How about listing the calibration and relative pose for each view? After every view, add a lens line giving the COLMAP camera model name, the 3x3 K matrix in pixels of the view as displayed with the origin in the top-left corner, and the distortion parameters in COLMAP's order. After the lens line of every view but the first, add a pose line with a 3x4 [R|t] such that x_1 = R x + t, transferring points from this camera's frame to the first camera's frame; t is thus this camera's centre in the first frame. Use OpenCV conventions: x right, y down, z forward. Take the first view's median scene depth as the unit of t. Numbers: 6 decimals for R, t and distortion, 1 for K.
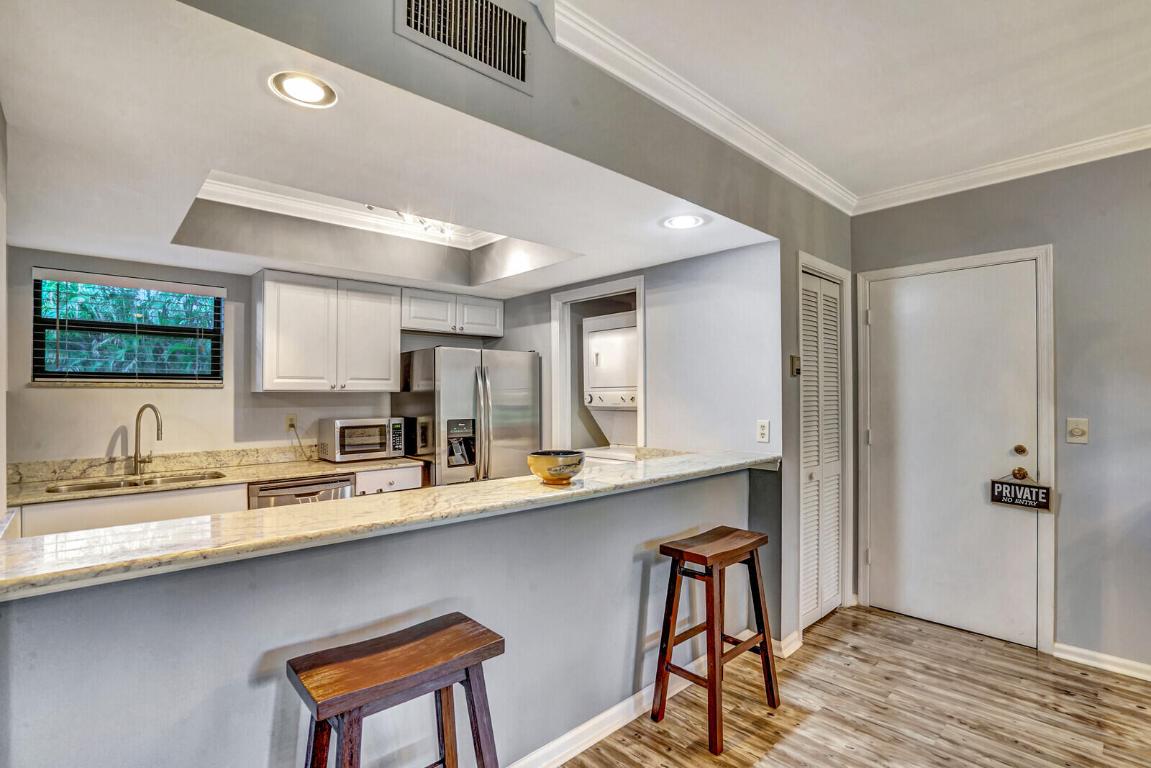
lens RADIAL K [[545.6, 0, 565.5], [0, 545.6, 389.2], [0, 0, 1]] dist [-0.059799, 0.023959]
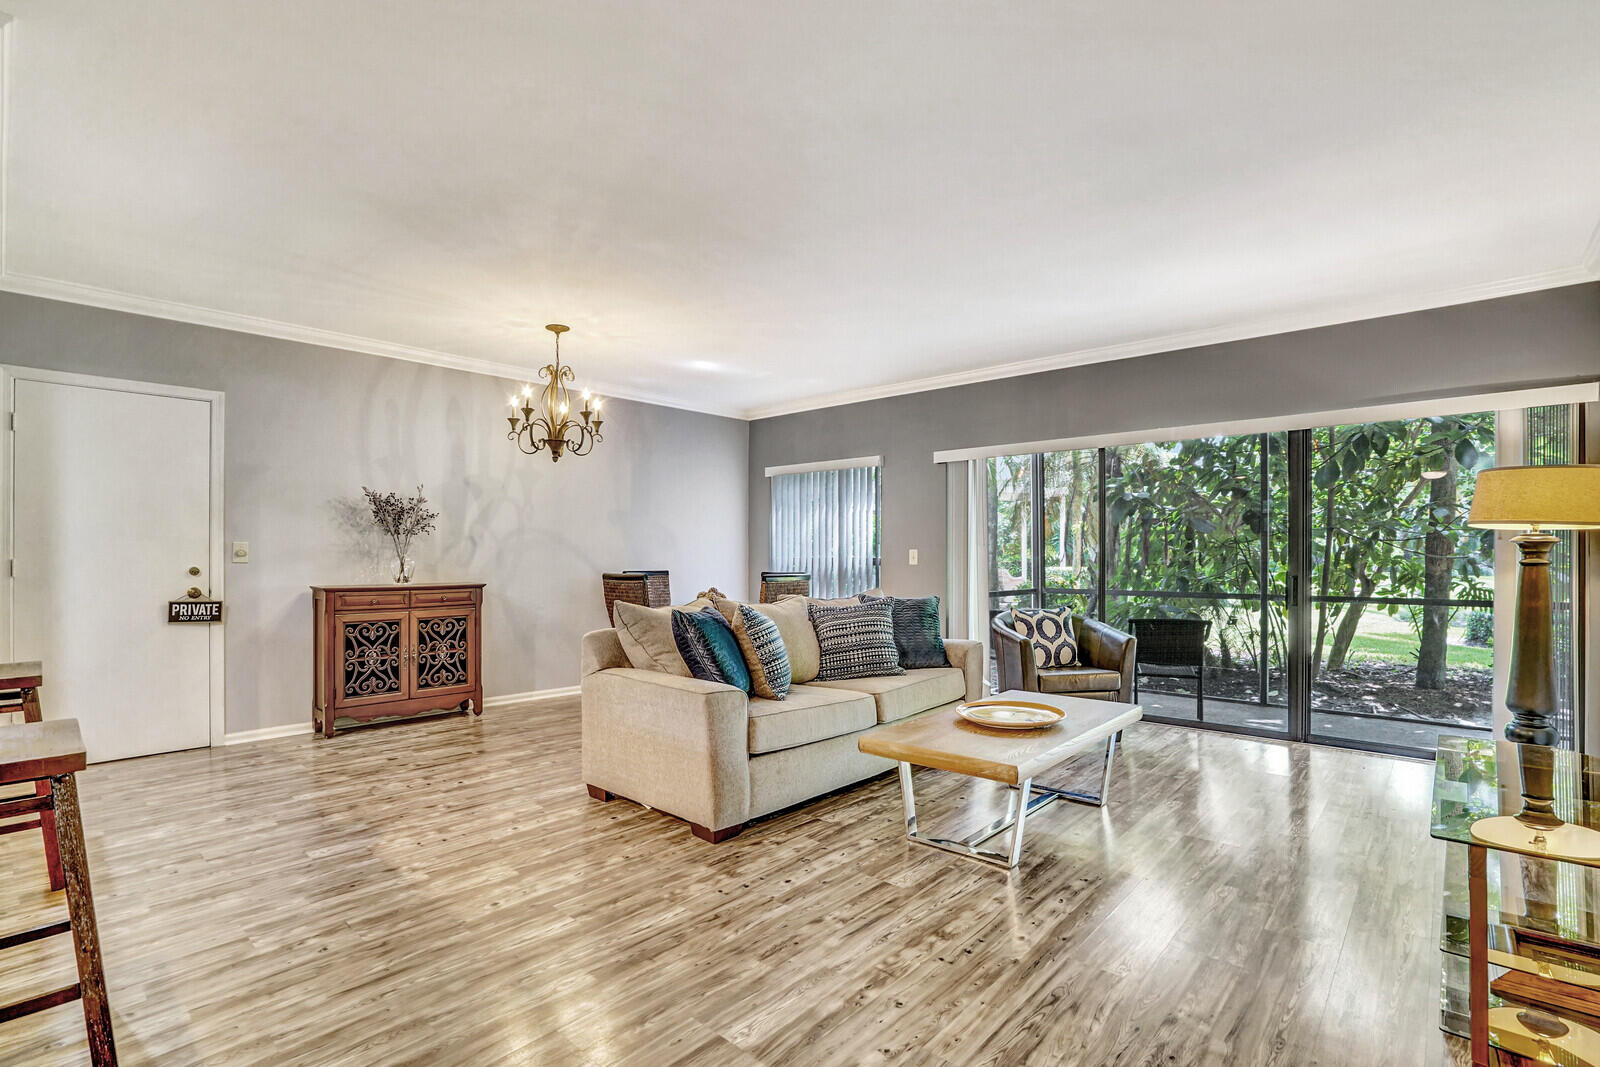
lens RADIAL K [[758.5, 0, 786.1], [0, 758.5, 540.8], [0, 0, 1]] dist [-0.059799, 0.023959]
pose [[-0.080906, 0.022728, 0.996463, -0.627551], [-0.007886, 0.999694, -0.023442, 0.064438], [-0.996691, -0.009755, -0.080702, -0.078710]]
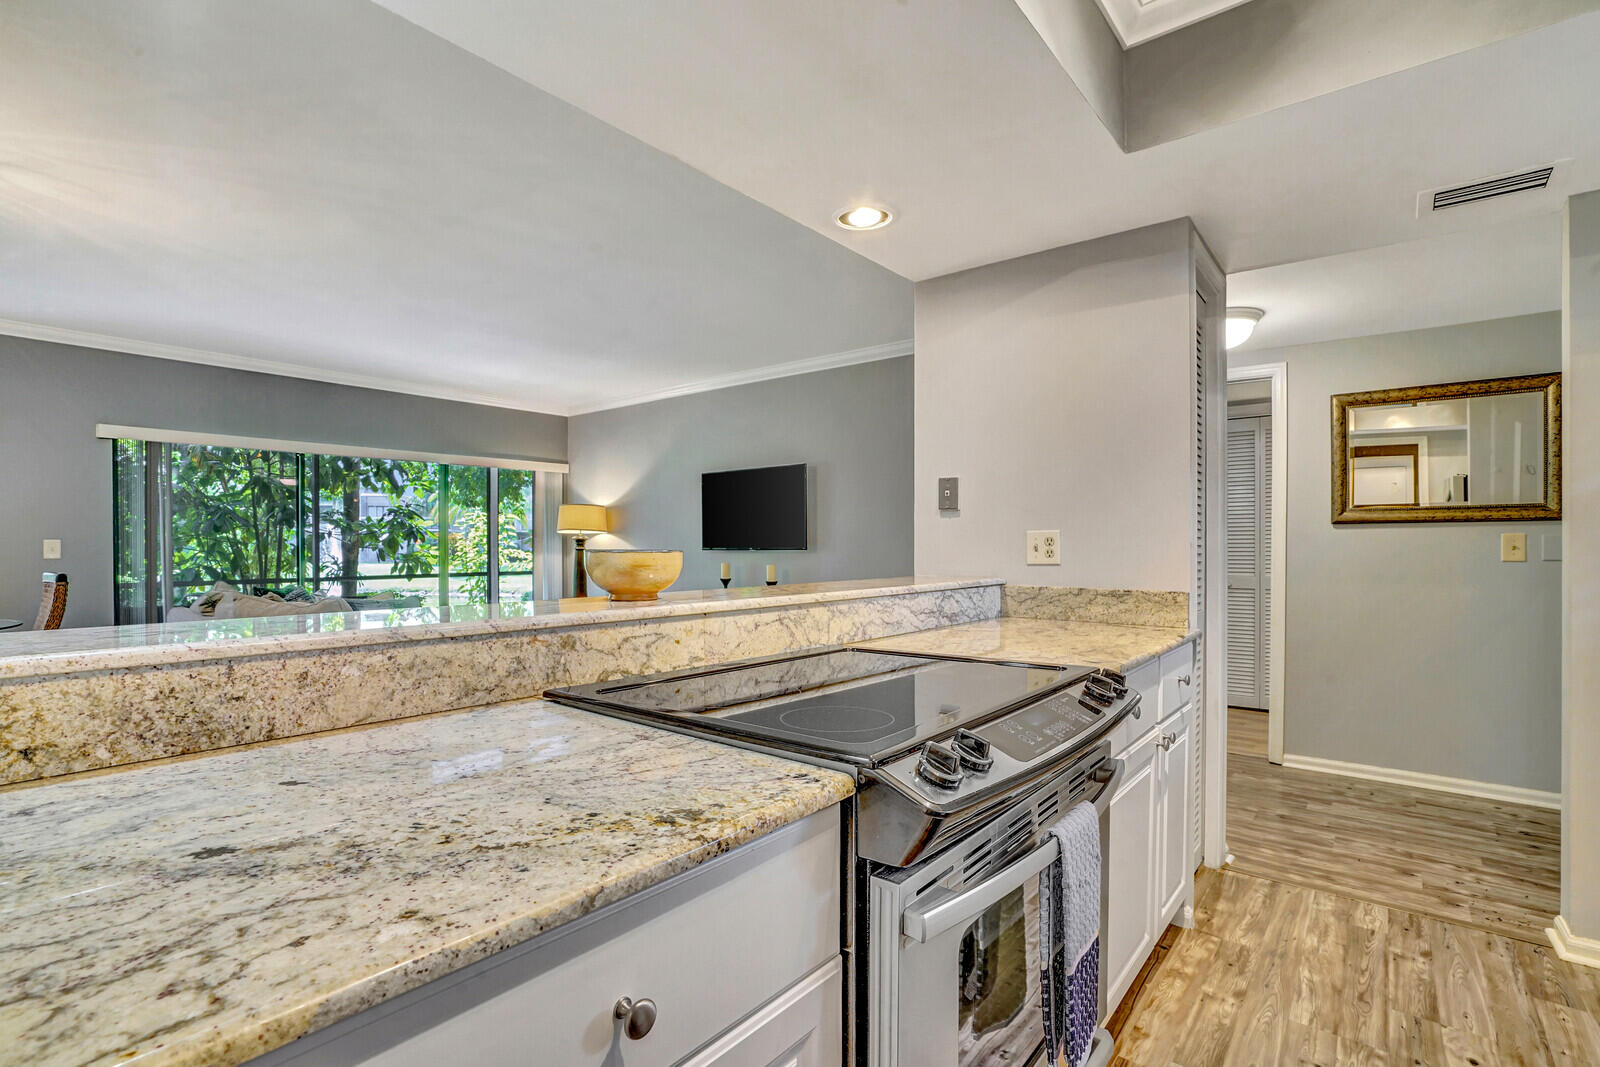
lens RADIAL K [[758.5, 0, 786.1], [0, 758.5, 540.8], [0, 0, 1]] dist [-0.059799, 0.023959]
pose [[-0.992362, 0.004380, -0.123278, -0.063906], [0.005749, 0.999926, -0.010752, 0.066884], [0.123222, -0.011379, -0.992314, 1.045268]]
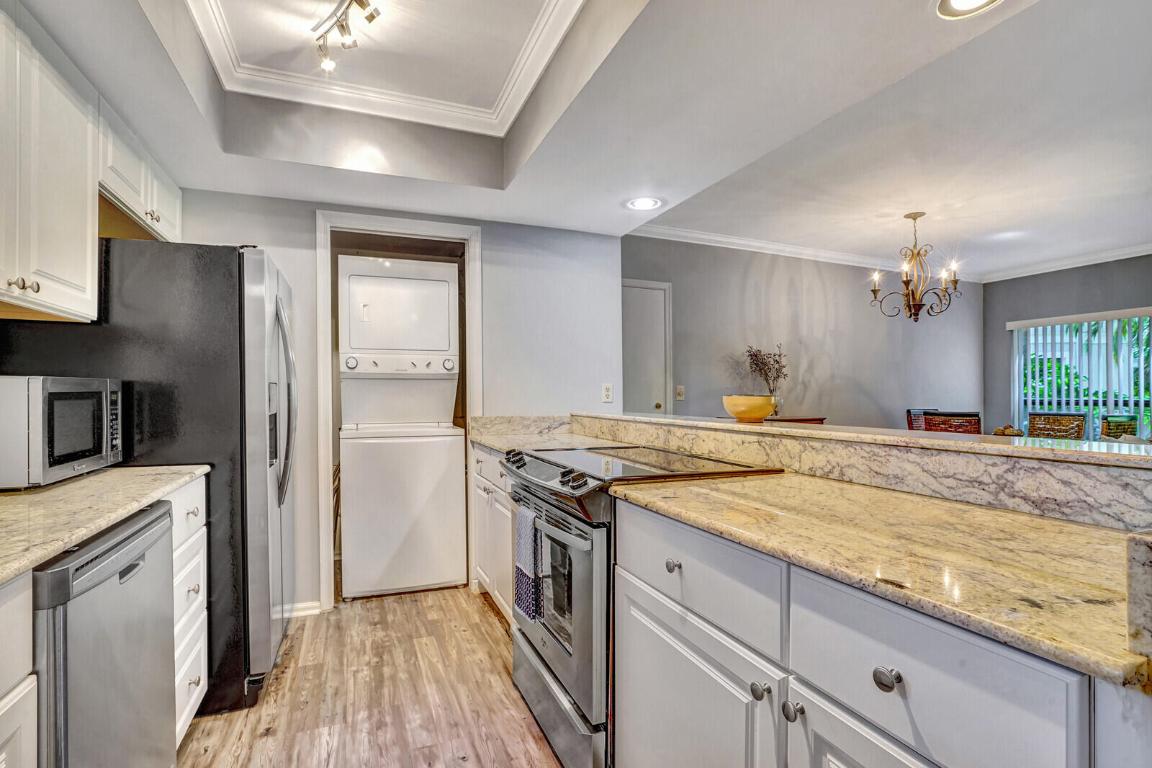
lens RADIAL K [[555.7, 0, 572.0], [0, 555.7, 420.6], [0, 0, 1]] dist [-0.070410, 0.026417]
pose [[0.350379, -0.038249, 0.935827, -0.679308], [-0.011430, 0.998917, 0.045107, 0.070644], [-0.936538, -0.026501, 0.349562, 0.536827]]
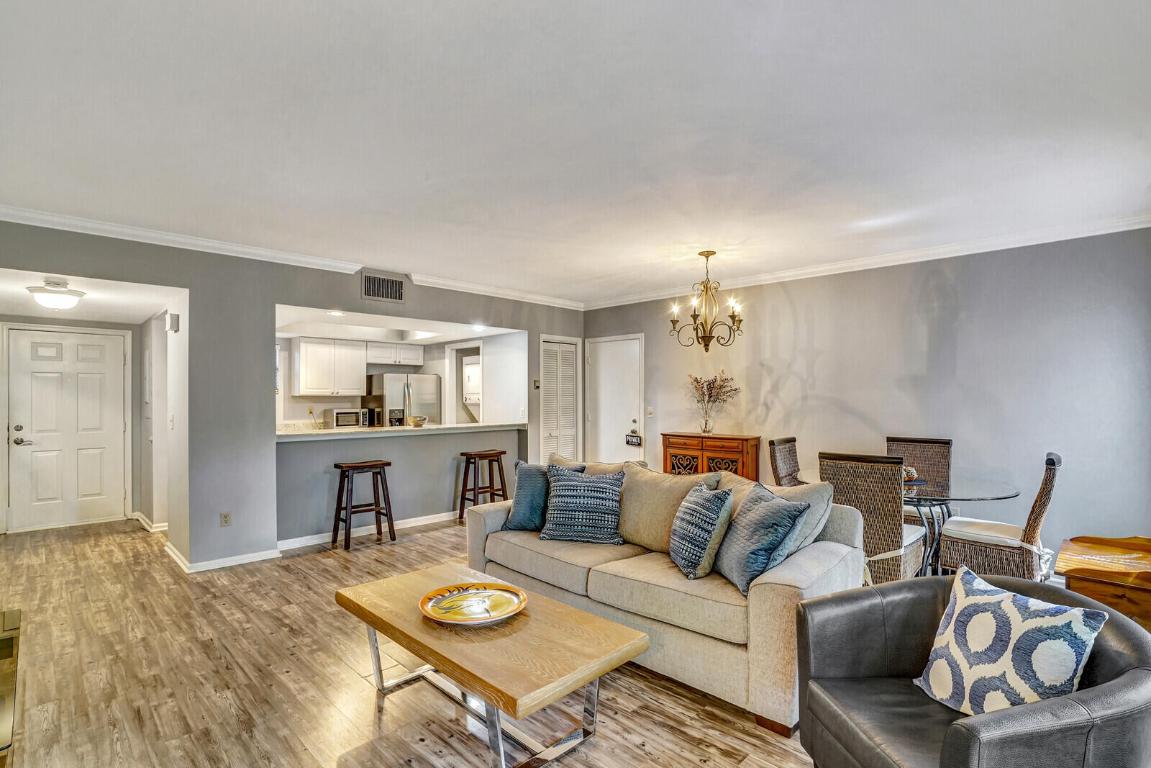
lens RADIAL K [[545.6, 0, 565.5], [0, 545.6, 389.2], [0, 0, 1]] dist [-0.059799, 0.023959]
pose [[0.998975, 0.000361, 0.045275, 0.371862], [-0.000230, 0.999996, -0.002884, -0.014159], [-0.045276, 0.002871, 0.998970, -1.123504]]
